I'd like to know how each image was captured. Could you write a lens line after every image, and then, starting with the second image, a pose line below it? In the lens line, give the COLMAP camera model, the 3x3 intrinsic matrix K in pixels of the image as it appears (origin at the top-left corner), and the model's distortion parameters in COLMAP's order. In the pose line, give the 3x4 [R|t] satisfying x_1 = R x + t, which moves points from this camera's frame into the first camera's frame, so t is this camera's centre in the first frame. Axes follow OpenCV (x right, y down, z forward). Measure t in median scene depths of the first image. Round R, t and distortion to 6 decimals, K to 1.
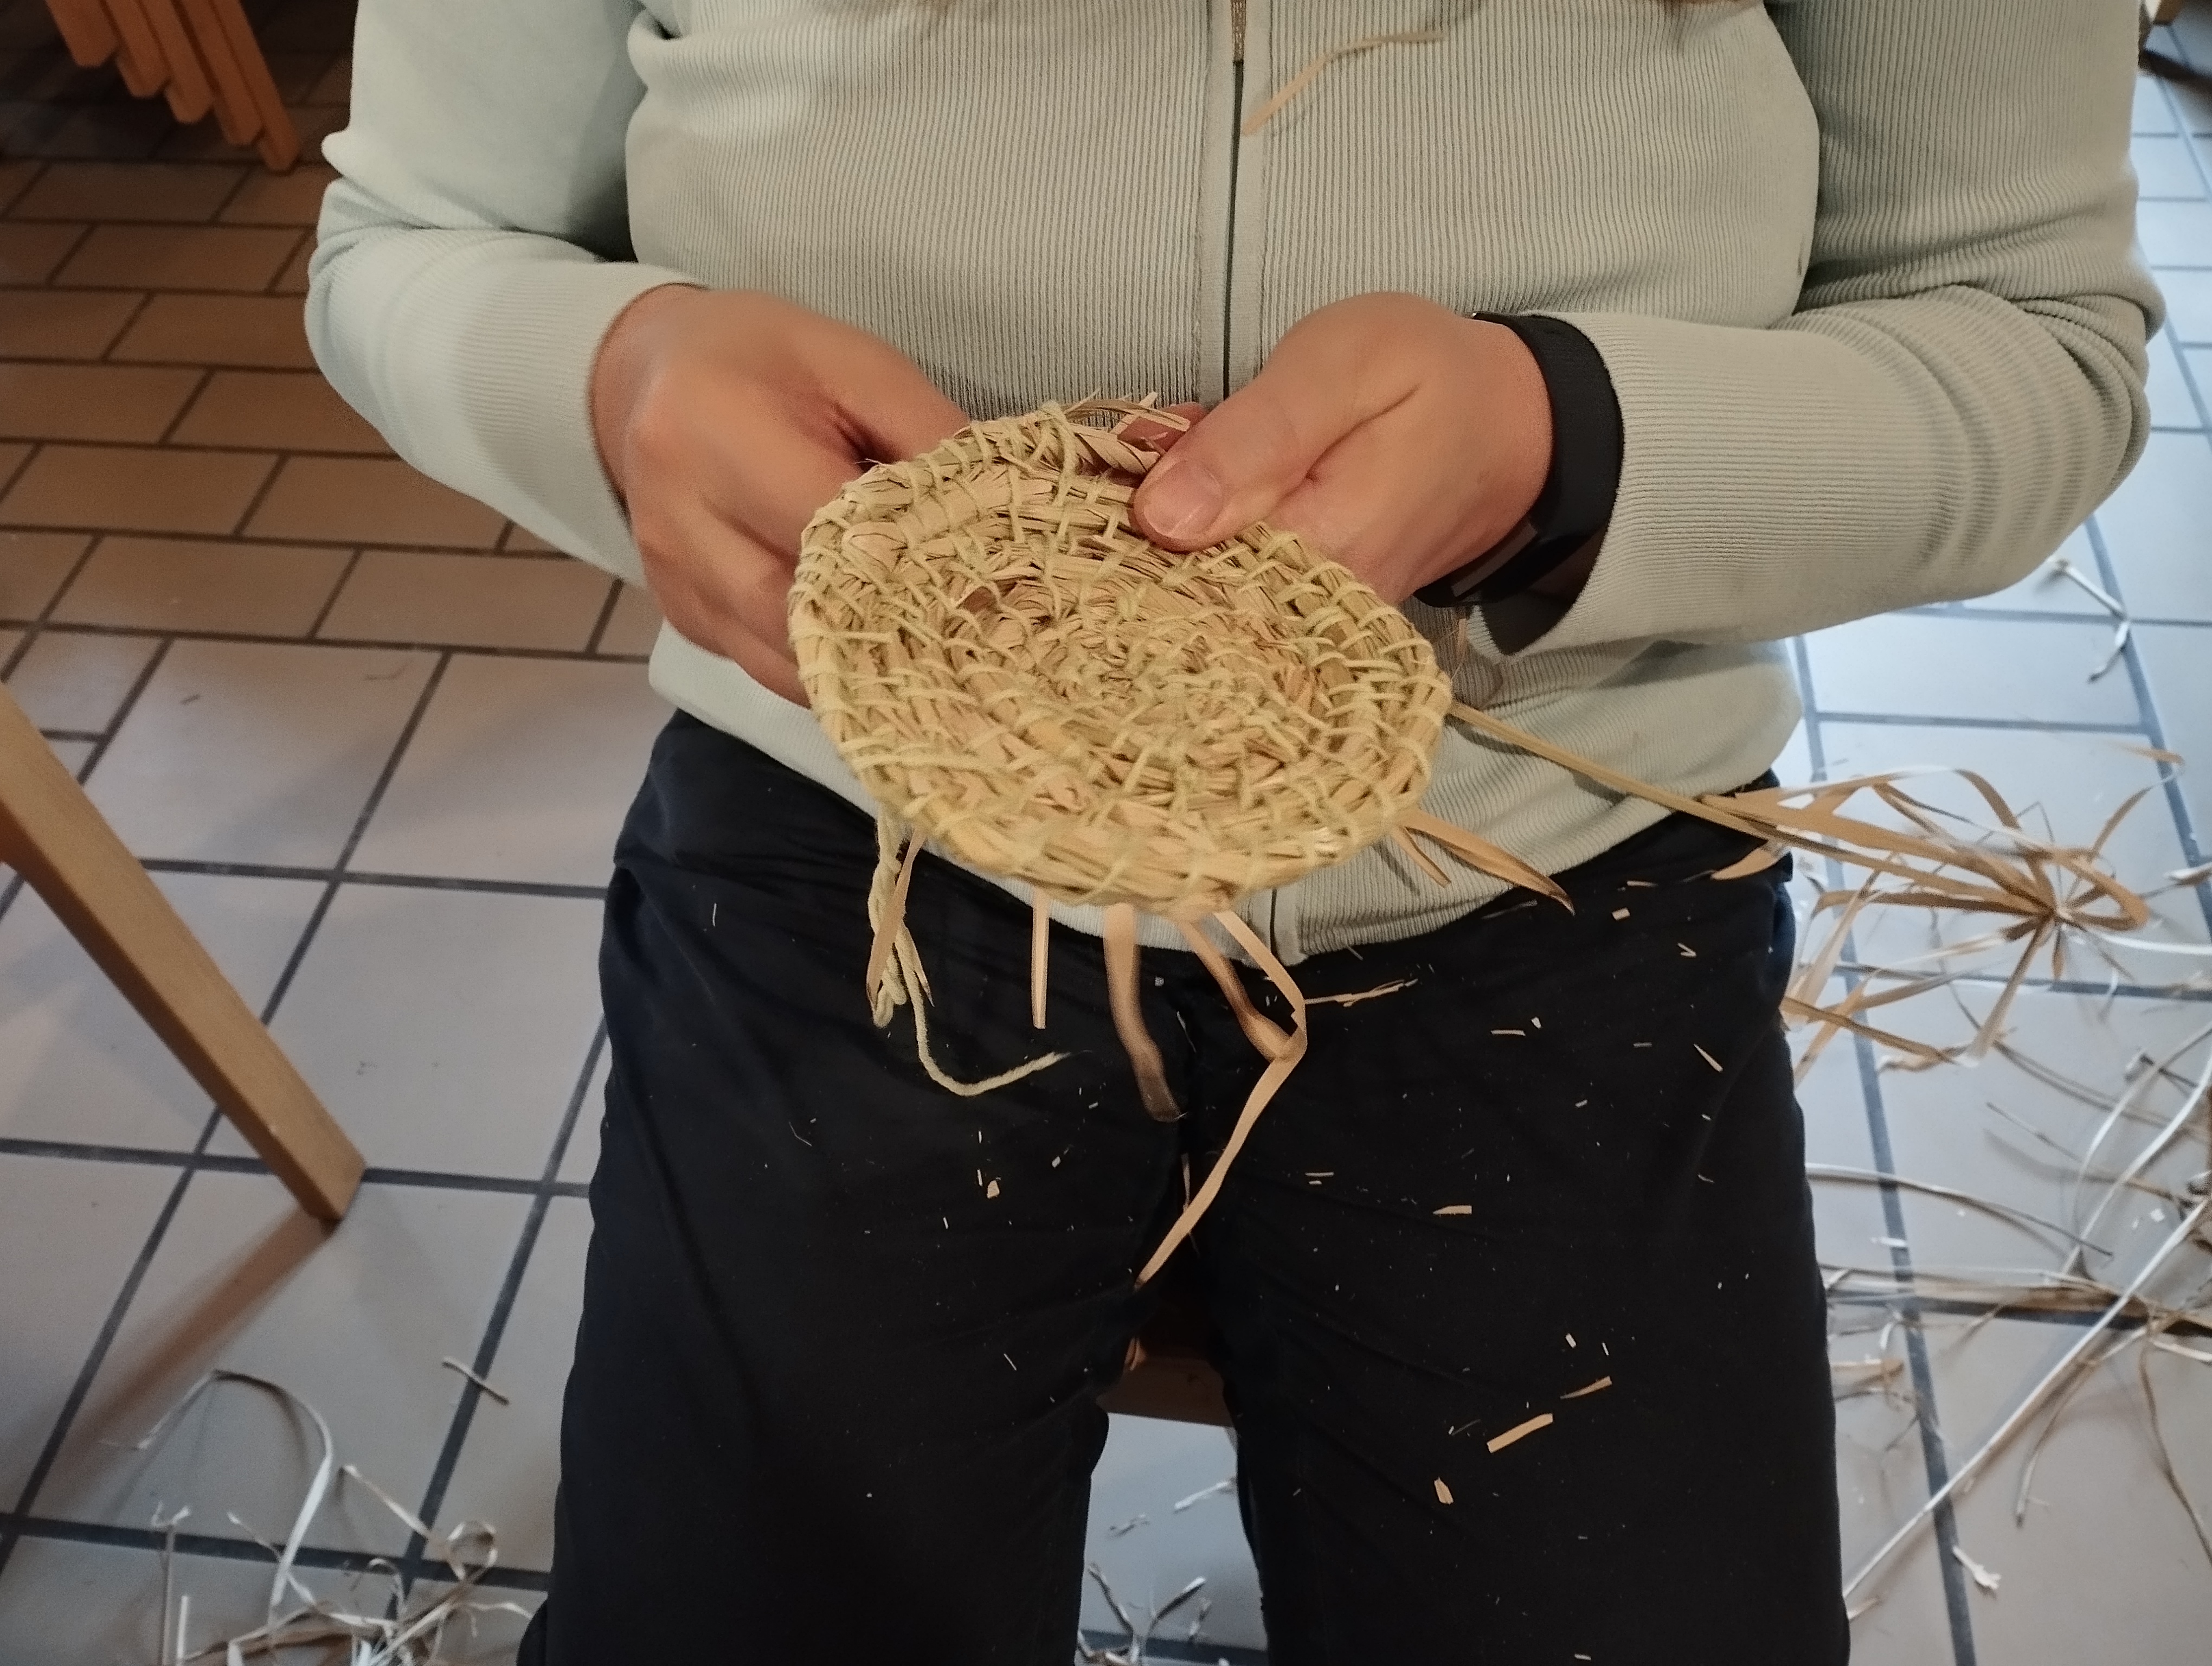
lens RADIAL K [[1770.5, 0, 1110.1], [0, 1770.5, 863.7], [0, 0, 1]] dist [0.056679, -0.091766]
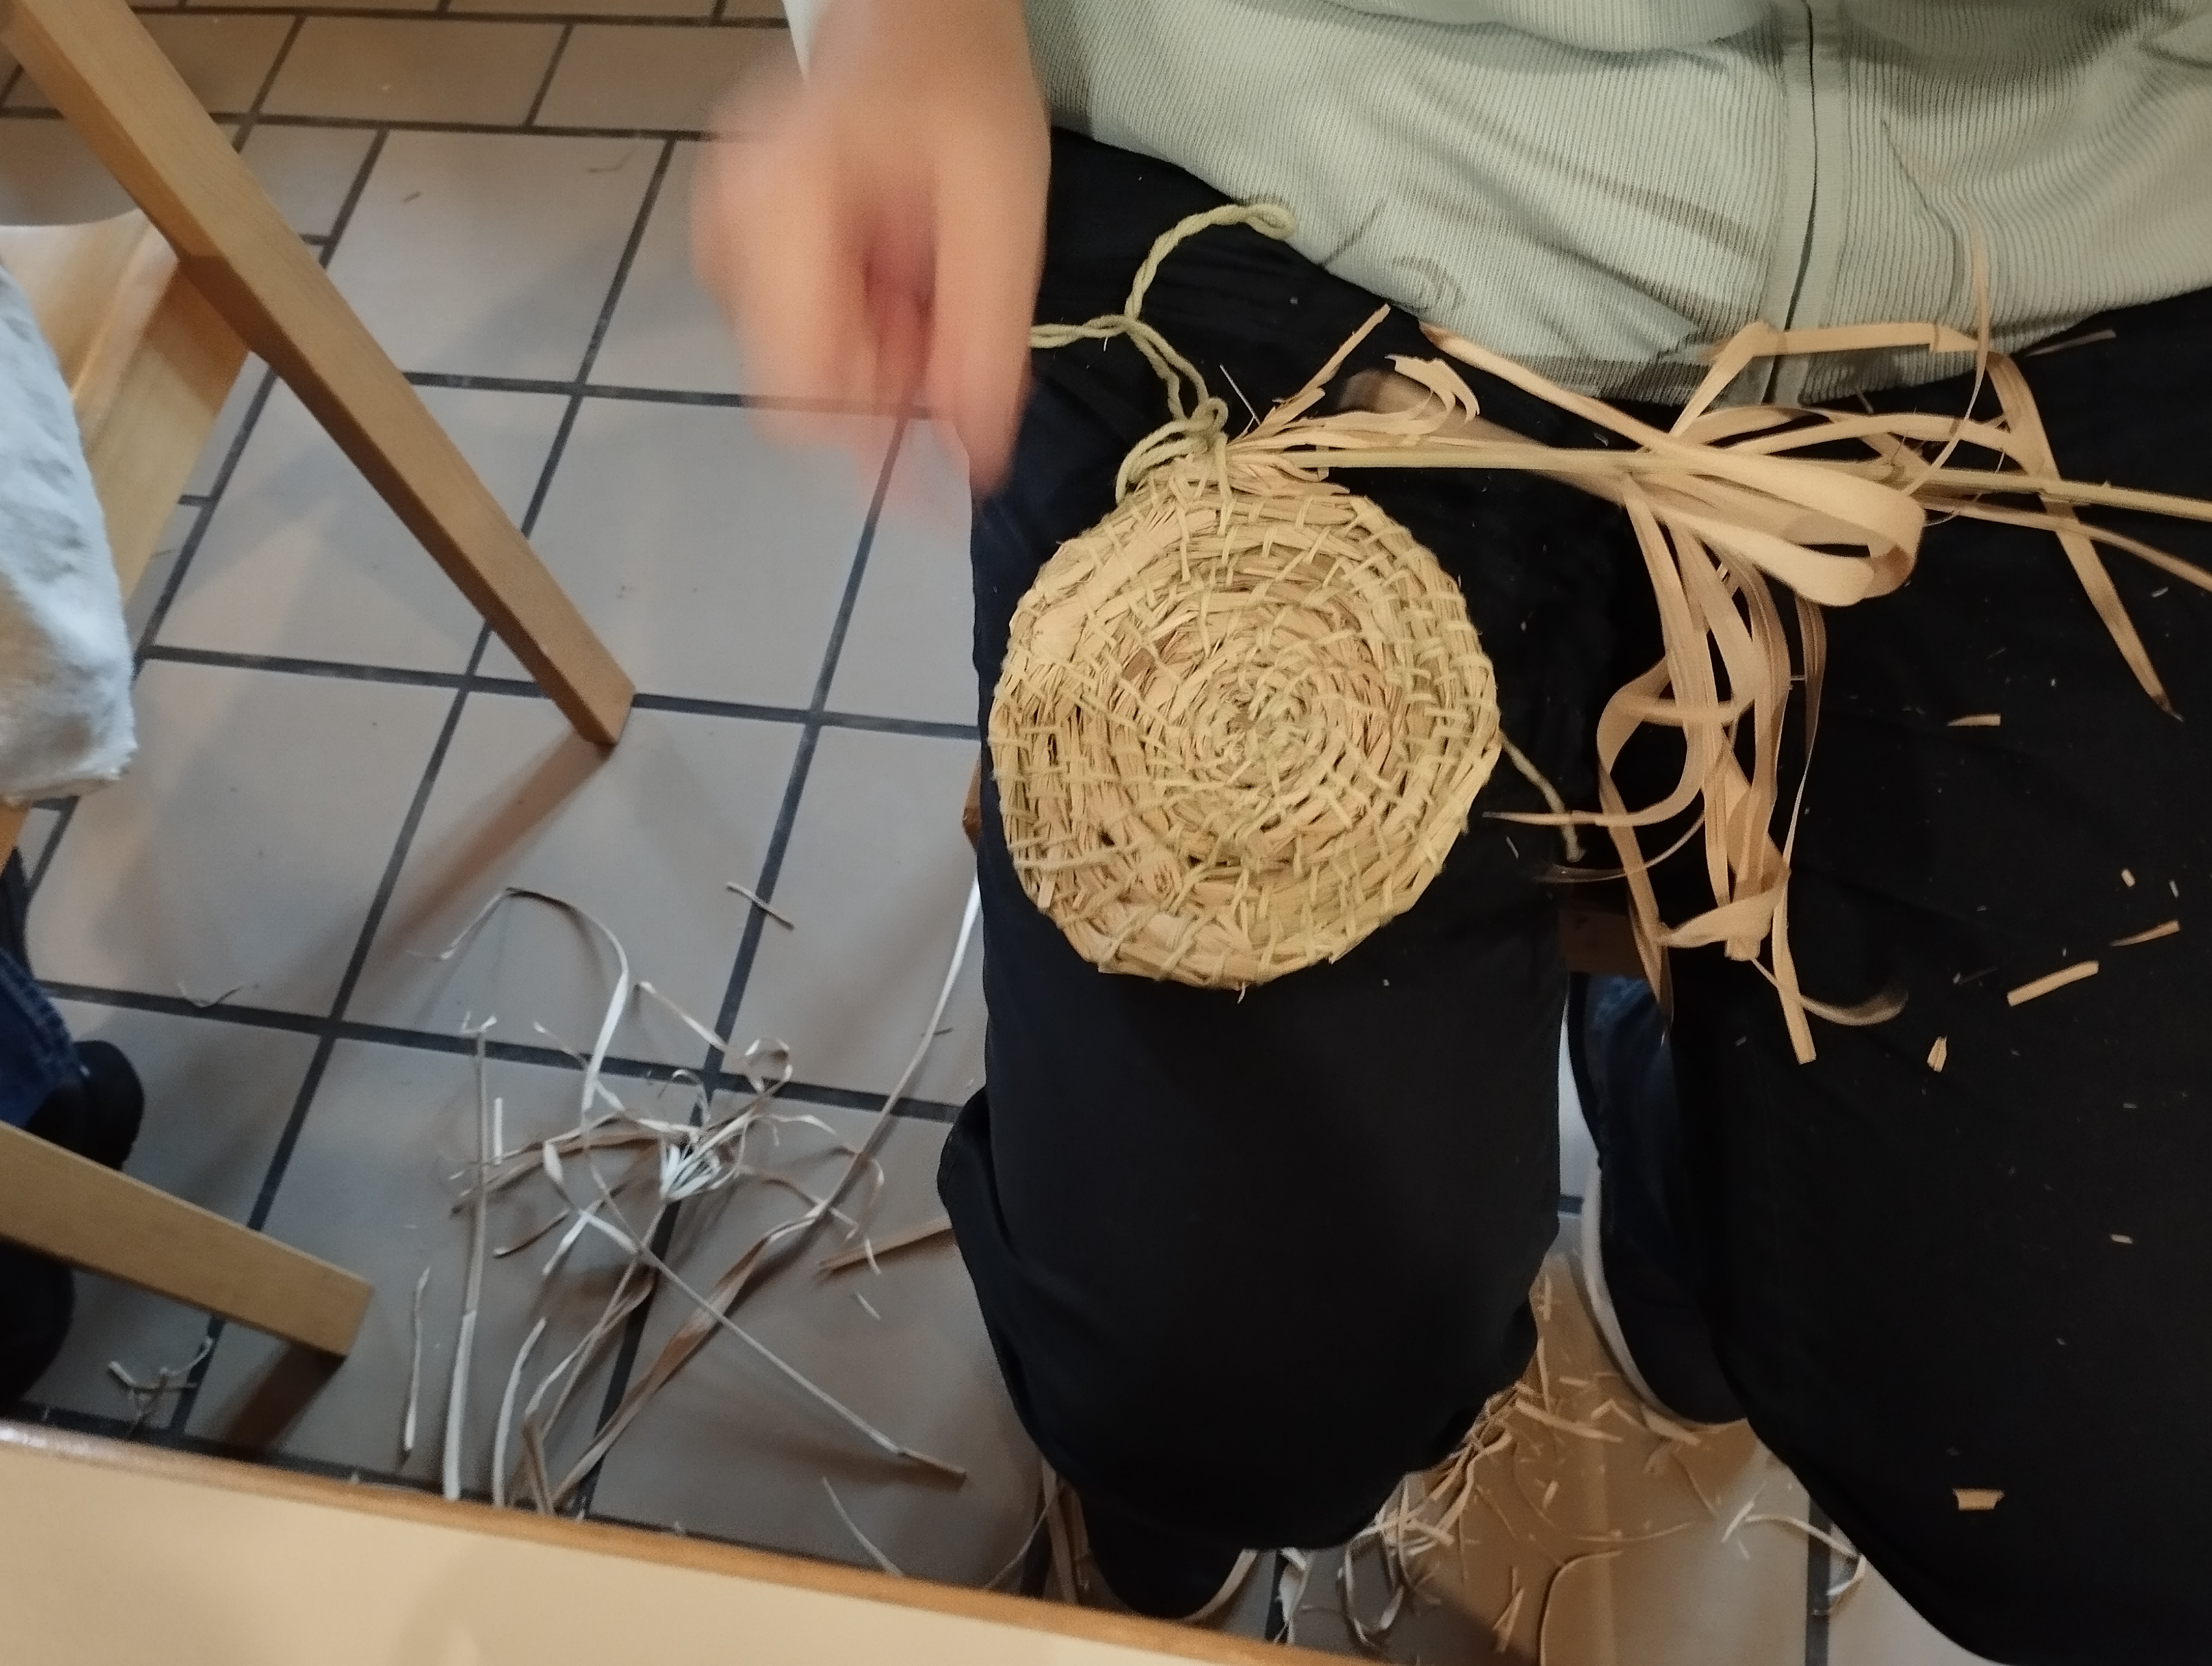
lens RADIAL K [[1770.5, 0, 1110.1], [0, 1770.5, 863.7], [0, 0, 1]] dist [0.056679, -0.091766]
pose [[0.993194, 0.023396, -0.114101, -0.052814], [0.005044, 0.970060, 0.242815, 0.030444], [0.116366, -0.241738, 0.963339, 0.081412]]
